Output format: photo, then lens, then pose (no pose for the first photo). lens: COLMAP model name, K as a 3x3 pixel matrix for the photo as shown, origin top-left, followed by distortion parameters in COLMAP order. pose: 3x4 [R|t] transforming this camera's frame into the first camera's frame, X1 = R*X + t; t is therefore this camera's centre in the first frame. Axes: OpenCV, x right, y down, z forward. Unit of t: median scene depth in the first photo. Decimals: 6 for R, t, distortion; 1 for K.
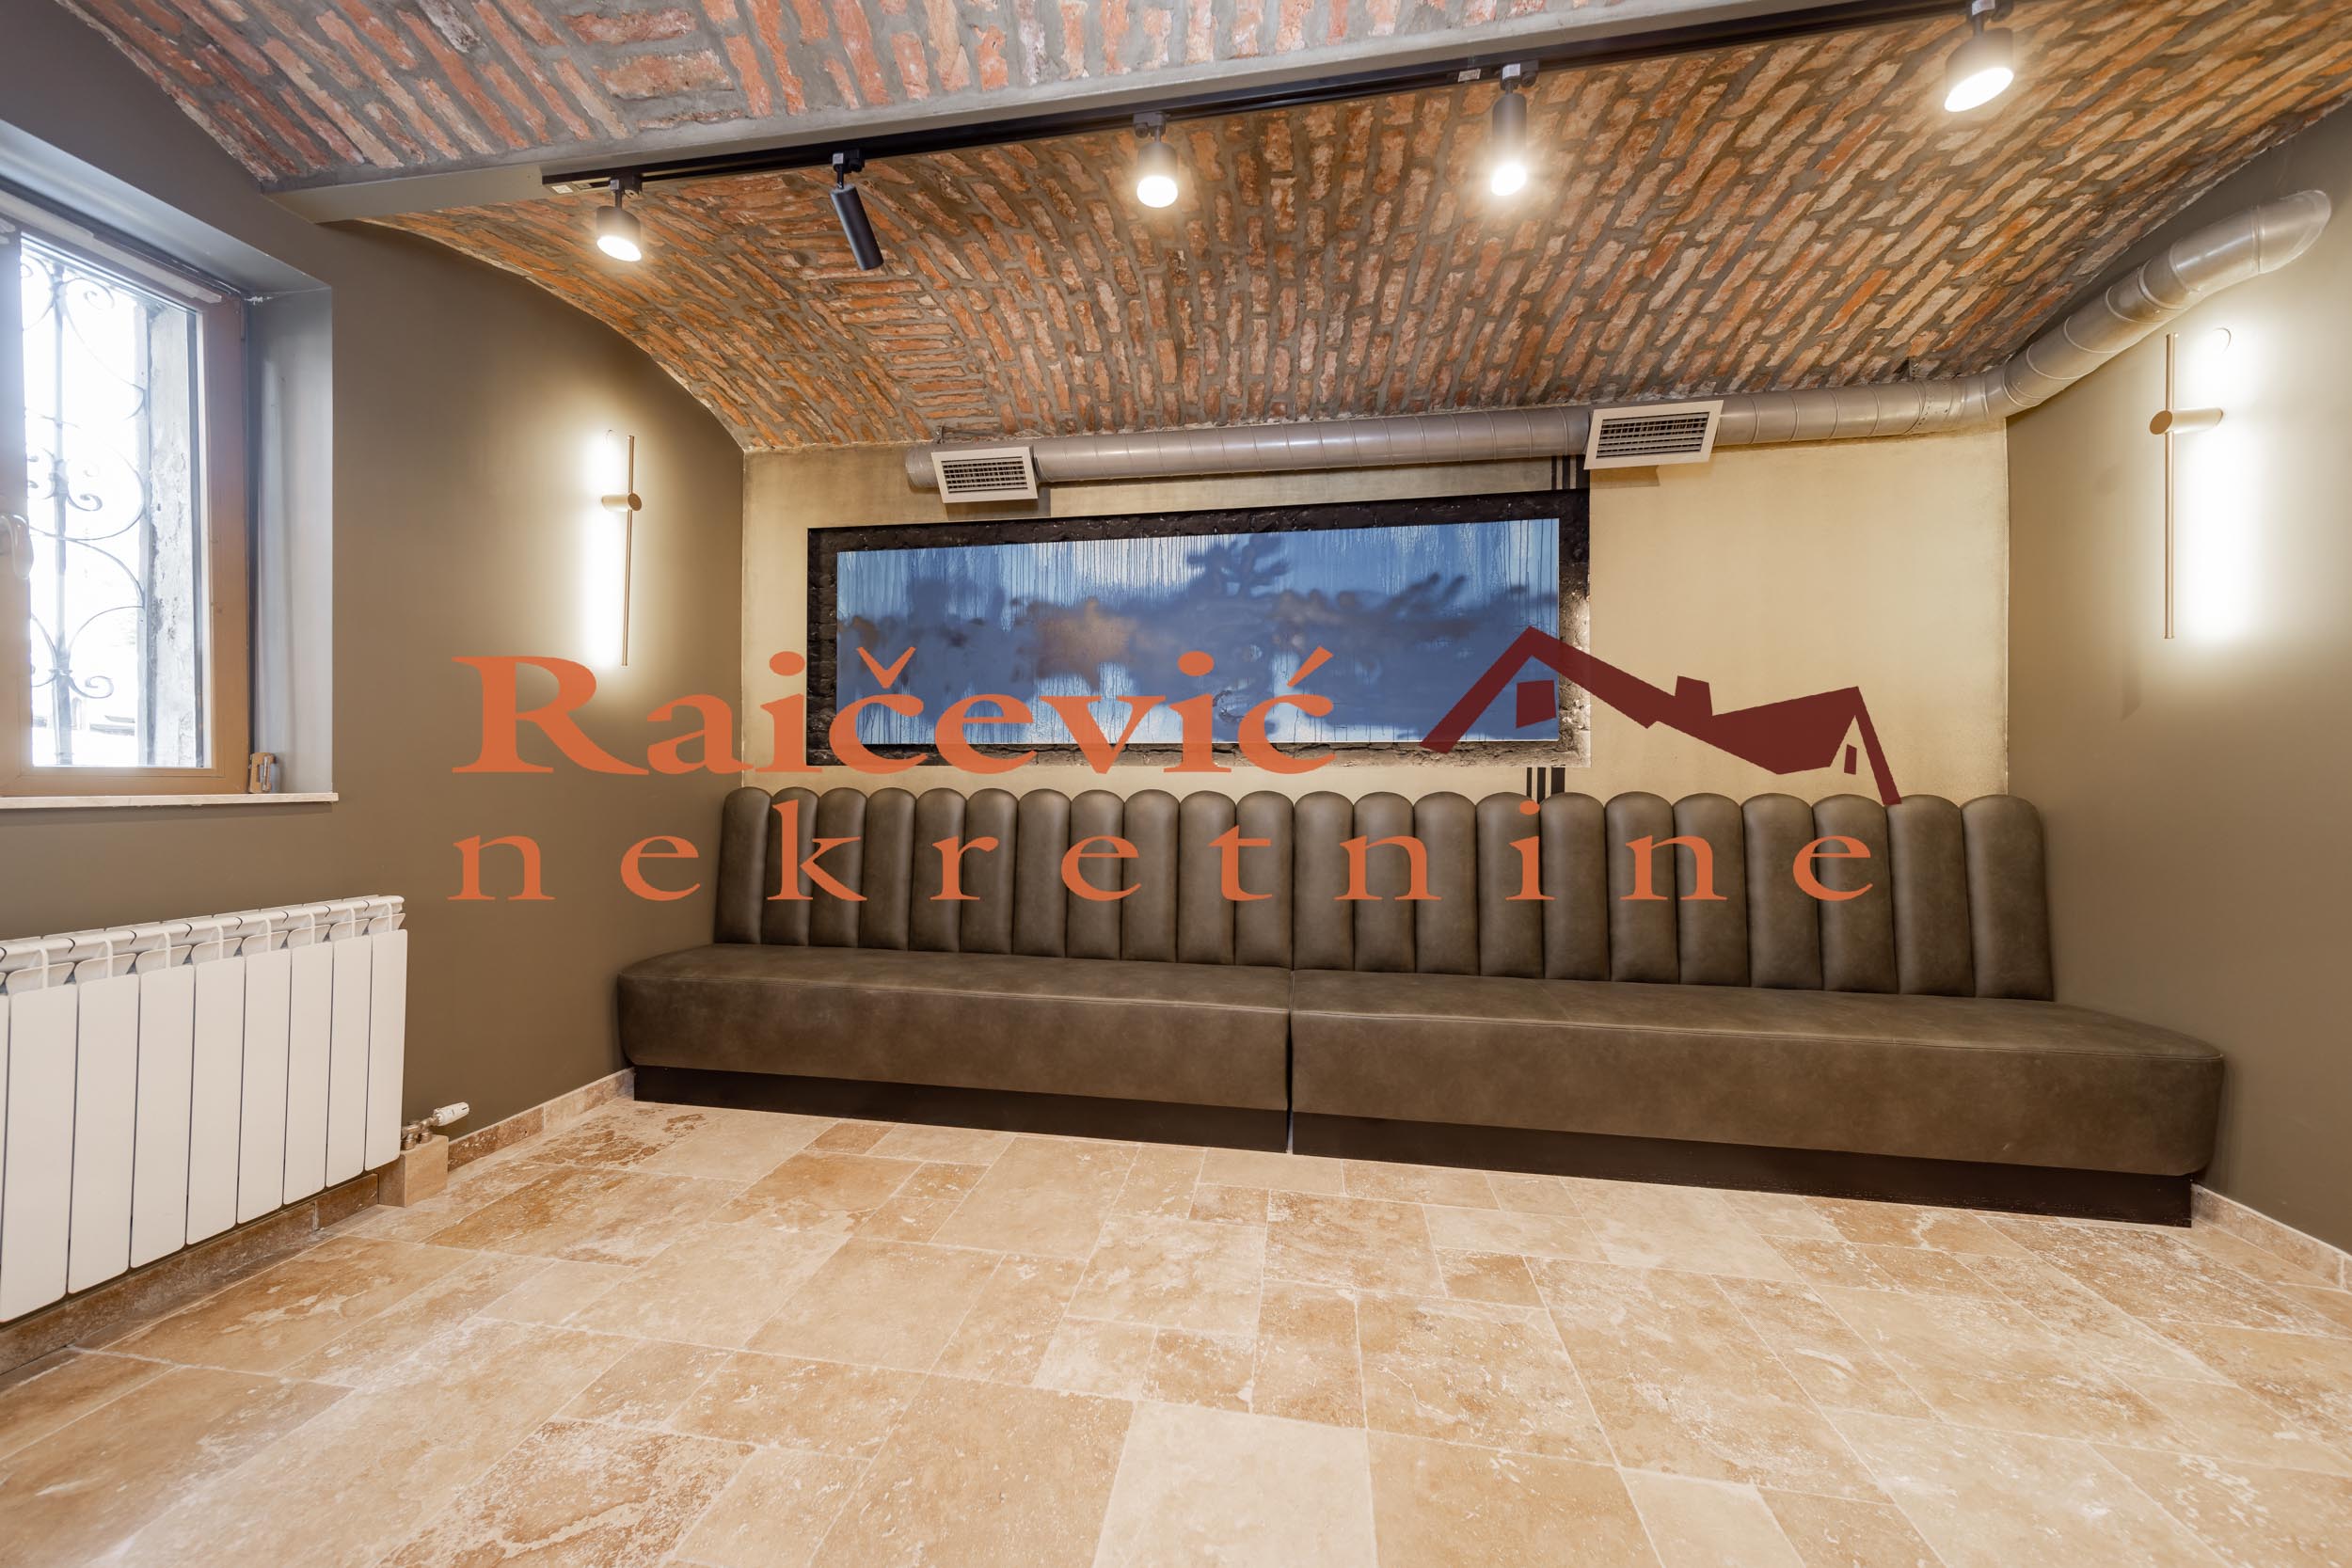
lens RADIAL K [[807.6, 0, 1162.1], [0, 807.6, 783.3], [0, 0, 1]] dist [0.005348, -0.000016]
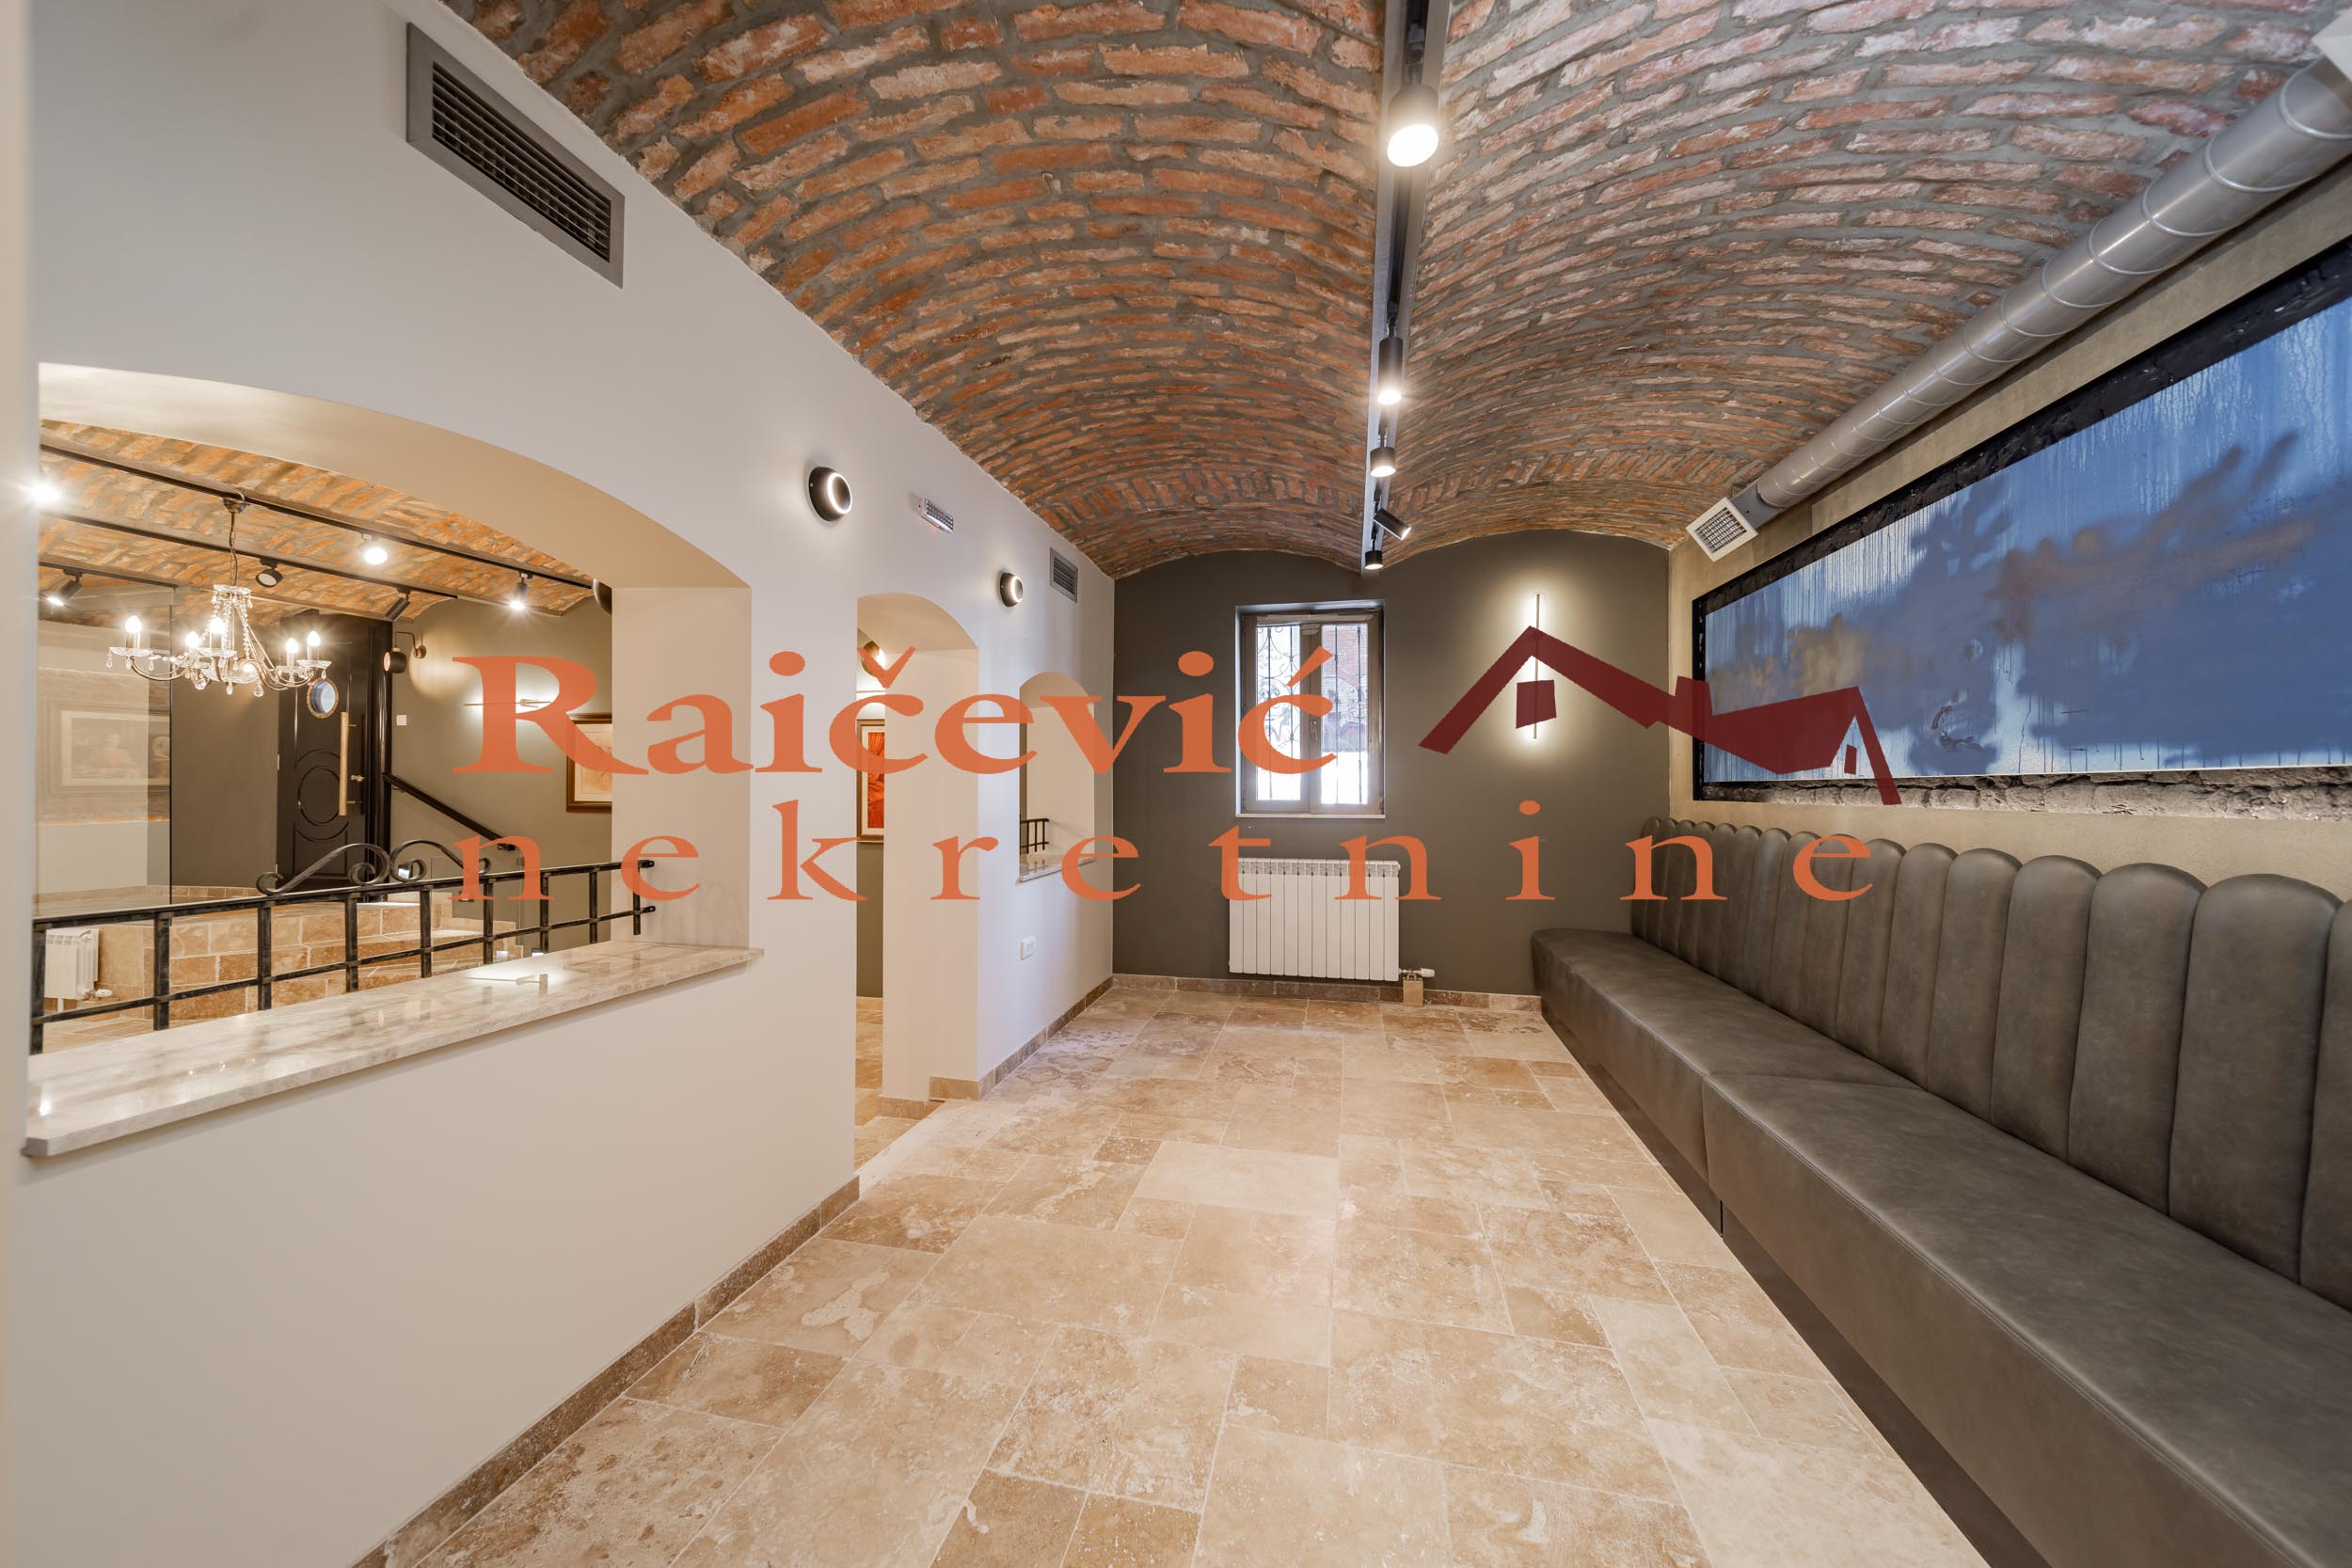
lens RADIAL K [[797.3, 0, 1176.0], [0, 797.3, 784.0], [0, 0, 1]] dist [-0.000102, -0.000005]
pose [[-0.042447, -0.011982, -0.999027, 1.128219], [-0.005425, 0.999916, -0.011763, -0.041755], [0.999084, 0.004921, -0.042509, 0.437220]]
